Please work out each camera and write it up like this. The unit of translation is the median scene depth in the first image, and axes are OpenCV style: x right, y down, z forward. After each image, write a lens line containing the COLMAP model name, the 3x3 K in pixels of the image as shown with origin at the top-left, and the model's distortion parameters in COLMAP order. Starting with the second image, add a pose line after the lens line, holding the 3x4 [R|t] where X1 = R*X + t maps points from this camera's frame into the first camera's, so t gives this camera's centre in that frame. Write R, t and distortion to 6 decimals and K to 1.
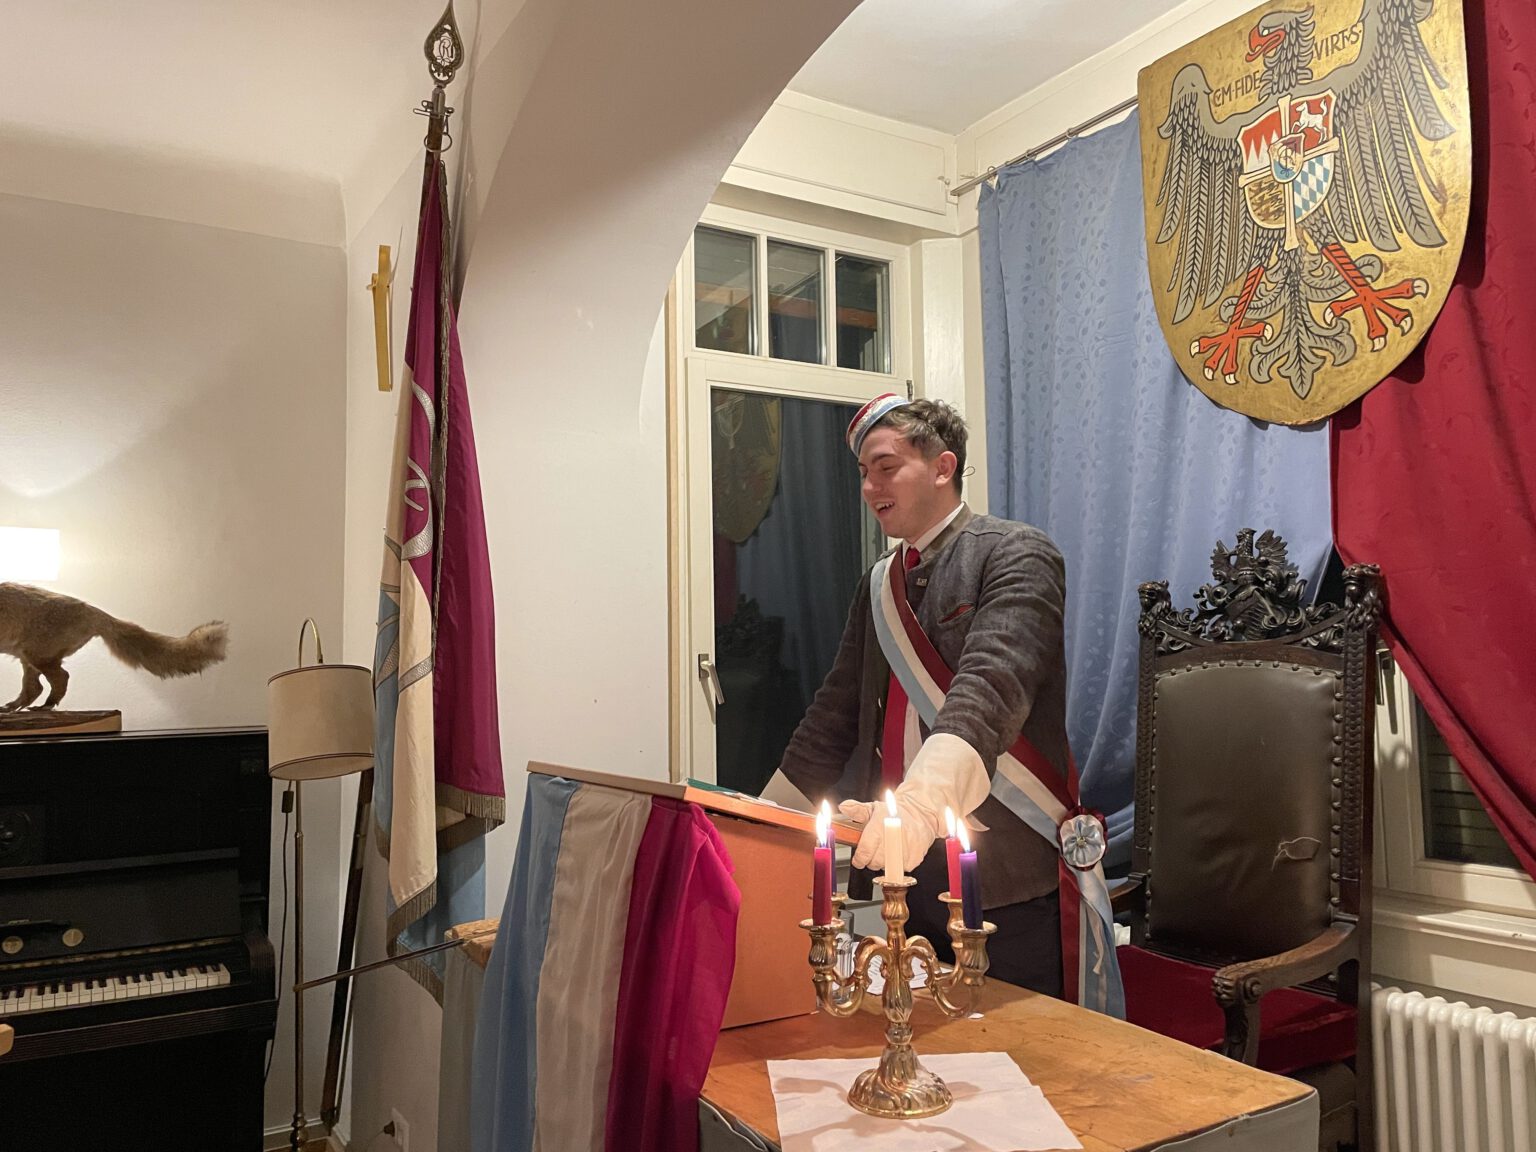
lens RADIAL K [[1148.8, 0, 767.1], [0, 1148.8, 571.7], [0, 0, 1]] dist [-0.055819, -0.018256]
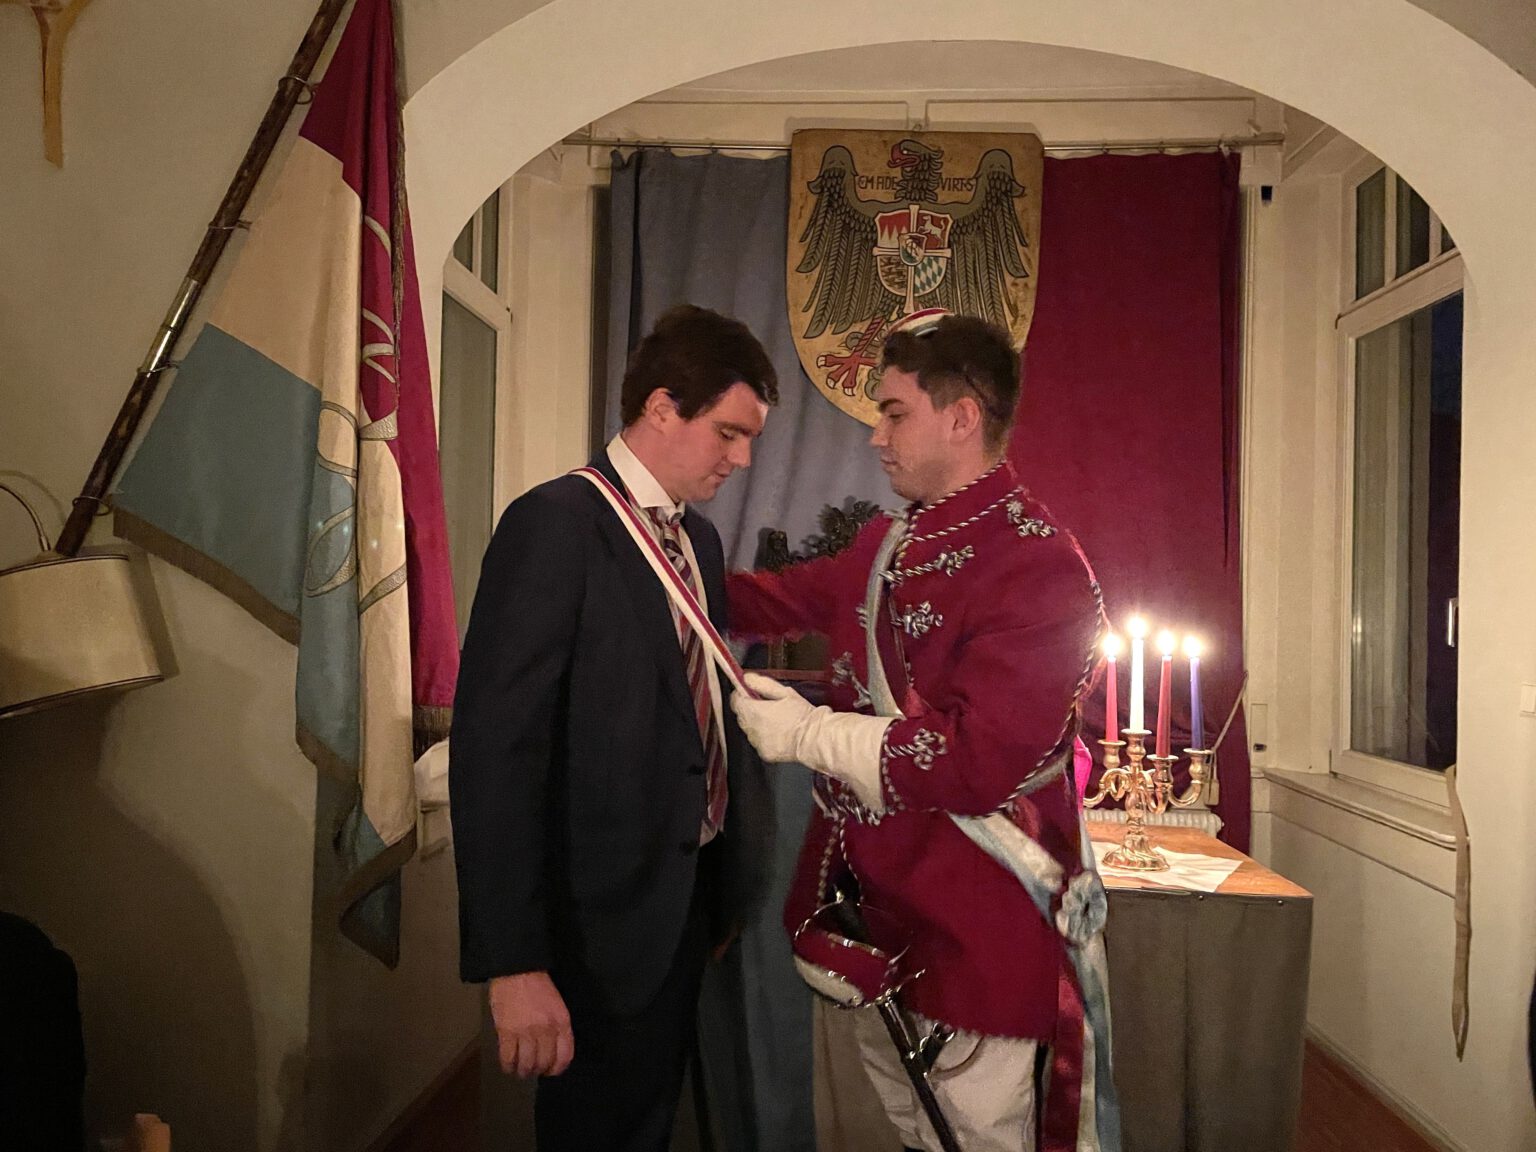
lens RADIAL K [[1148.8, 0, 768.6], [0, 1148.8, 584.8], [0, 0, 1]] dist [-0.055819, -0.018256]
pose [[0.536691, 0.029329, 0.843269, -0.859654], [-0.092509, 0.995416, 0.024256, 0.040796], [-0.838692, -0.091028, 0.536944, 0.336041]]
